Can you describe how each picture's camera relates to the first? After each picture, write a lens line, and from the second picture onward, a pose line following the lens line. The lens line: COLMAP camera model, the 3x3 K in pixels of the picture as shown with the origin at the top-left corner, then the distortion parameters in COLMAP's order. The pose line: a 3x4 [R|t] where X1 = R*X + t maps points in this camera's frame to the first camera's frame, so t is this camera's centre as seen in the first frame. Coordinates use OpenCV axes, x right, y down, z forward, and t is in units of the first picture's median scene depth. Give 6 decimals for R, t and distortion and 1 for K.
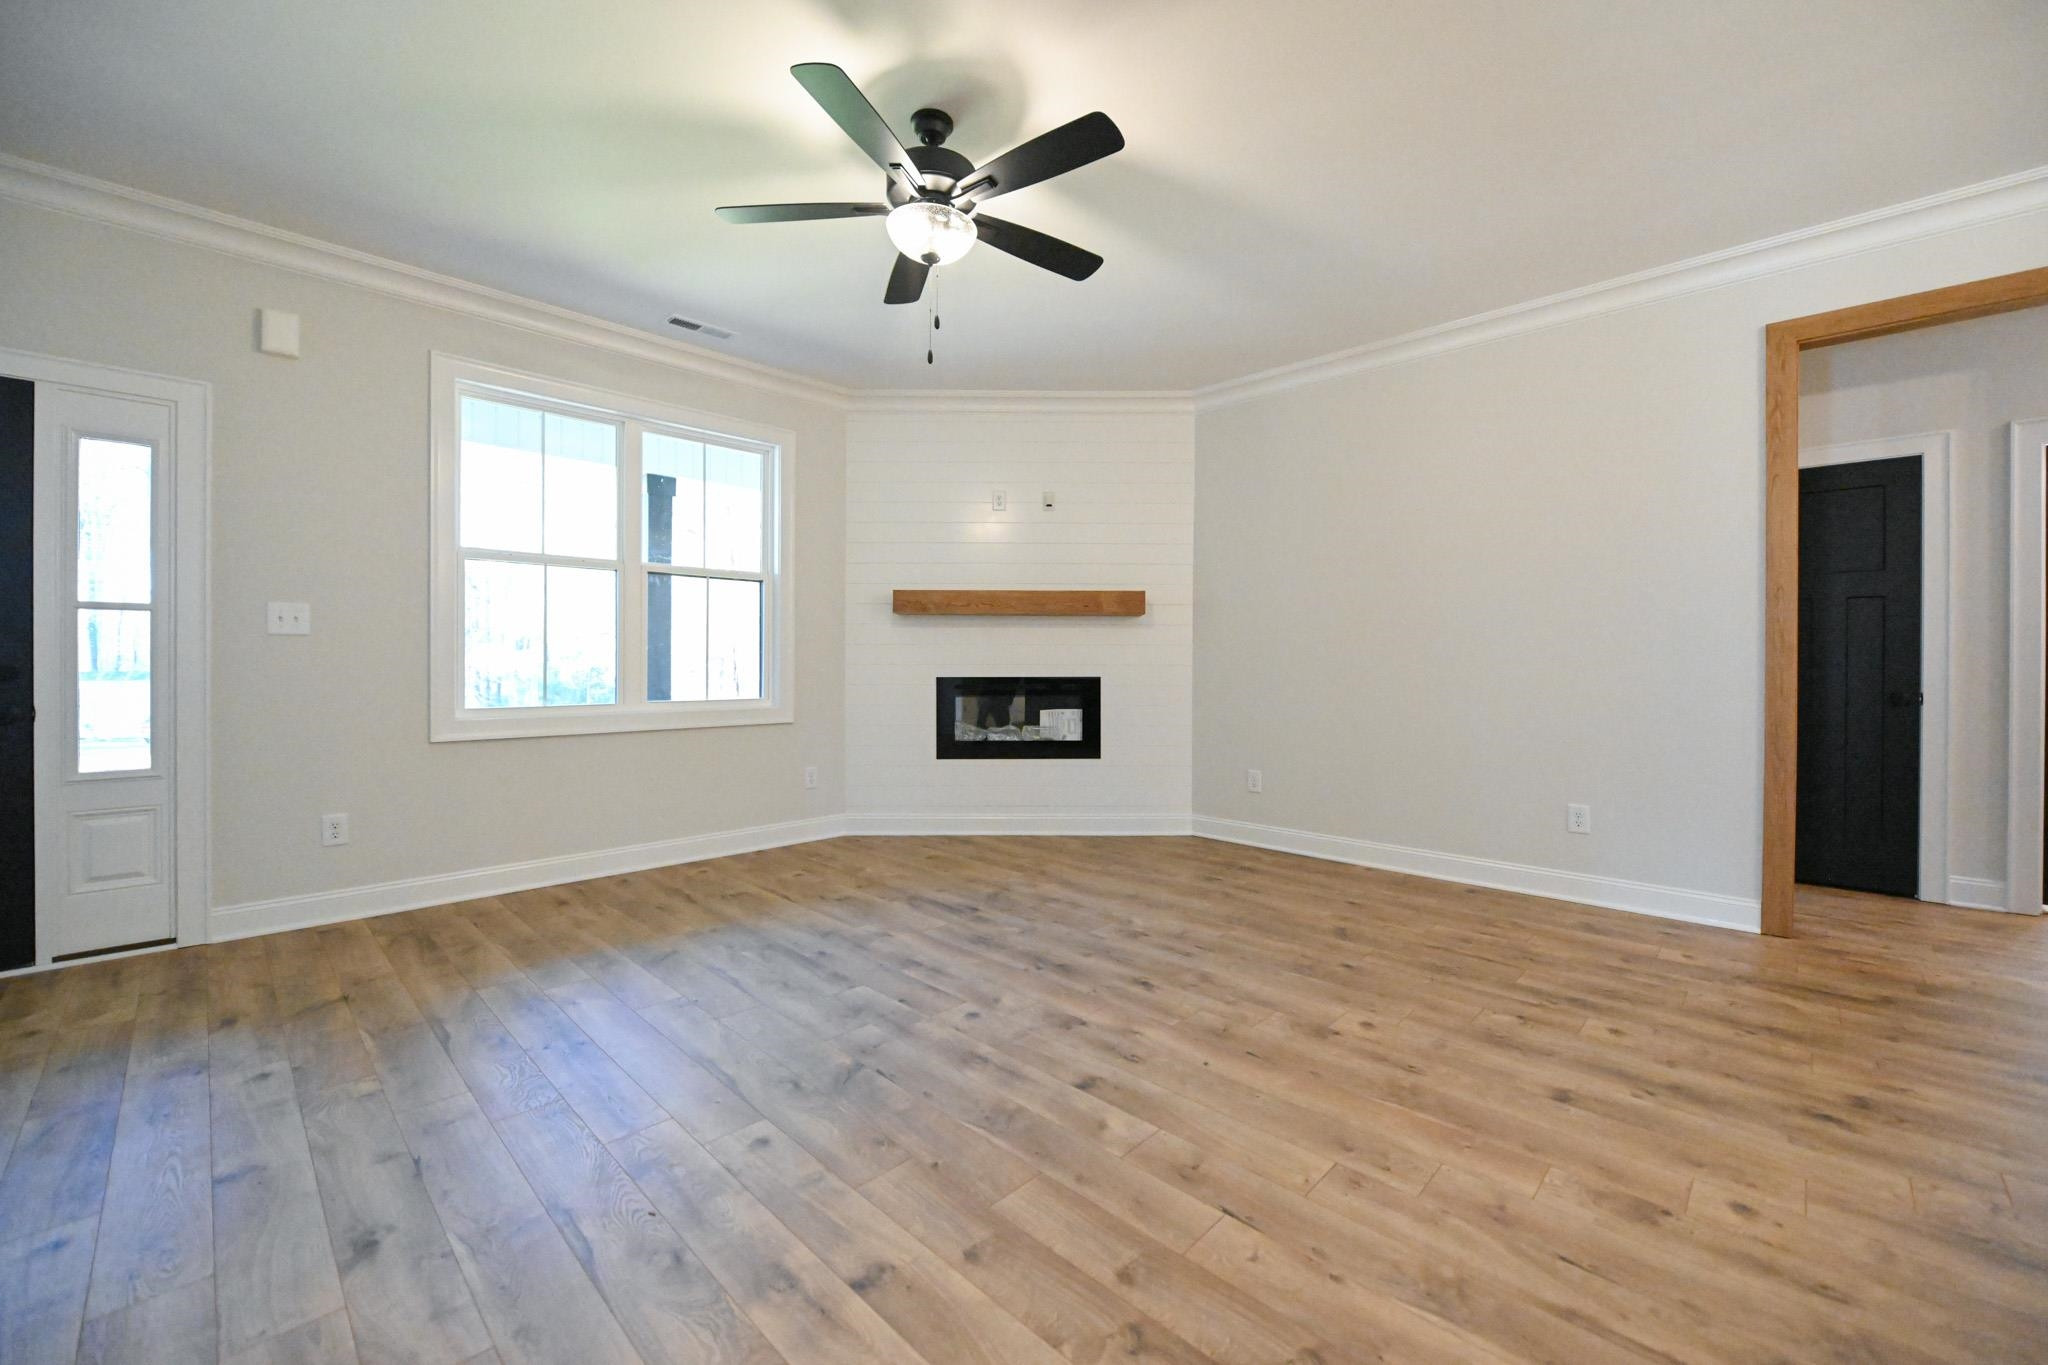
lens RADIAL K [[808.9, 0, 1022.7], [0, 808.9, 665.7], [0, 0, 1]] dist [-0.009692, -0.000210]
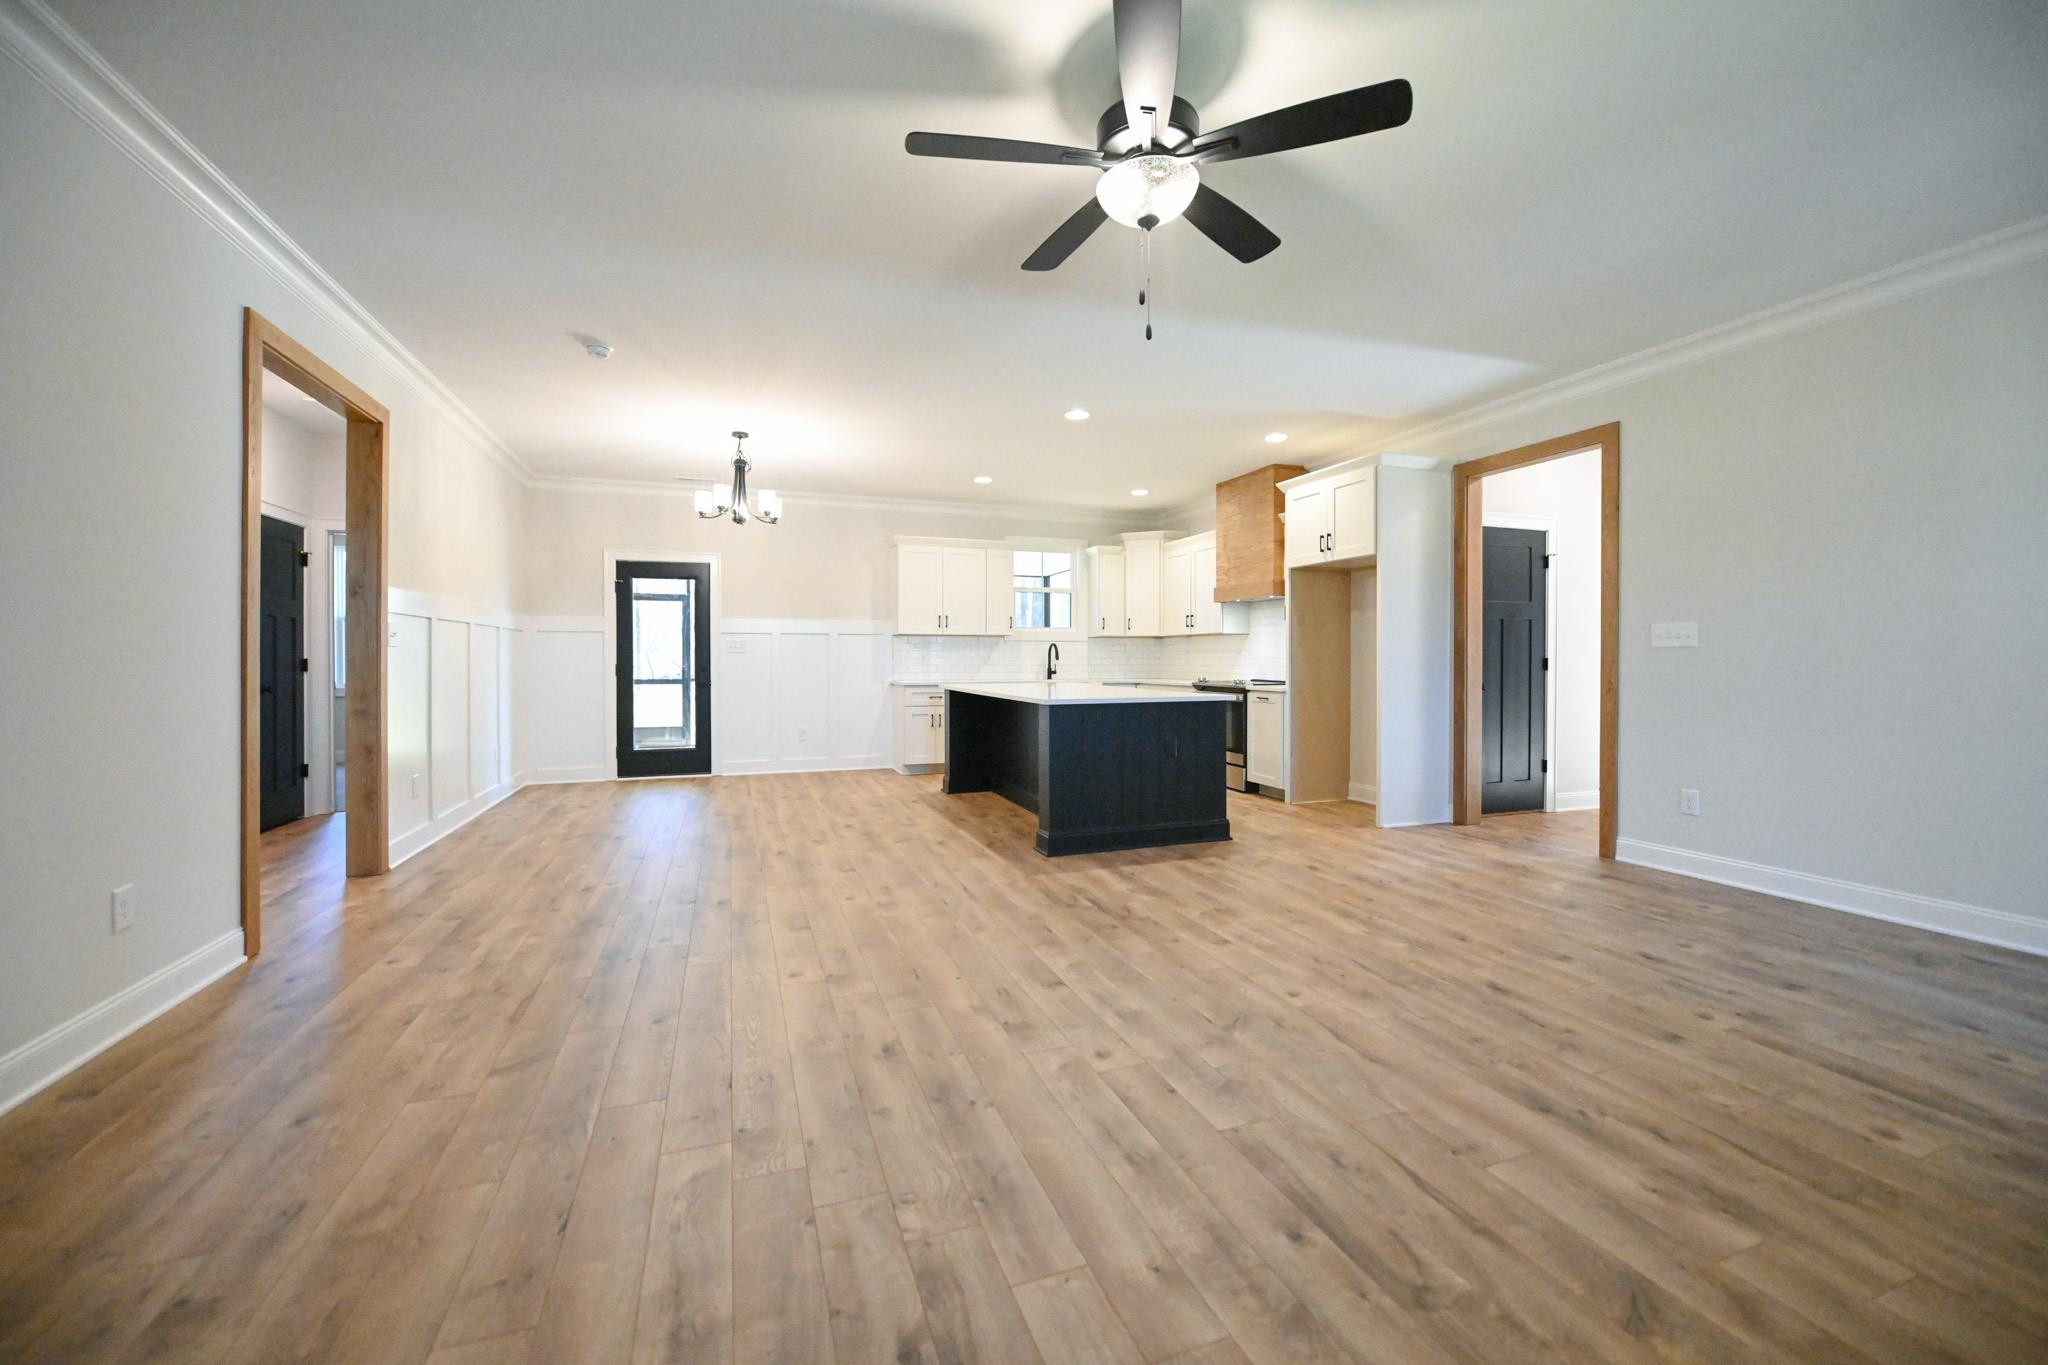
lens RADIAL K [[808.9, 0, 1022.7], [0, 808.9, 665.7], [0, 0, 1]] dist [-0.009692, -0.000210]
pose [[-0.899796, -0.006374, 0.436264, -0.351949], [0.000343, 0.999883, 0.015316, -0.026237], [-0.436310, 0.013931, -0.899688, 1.723631]]
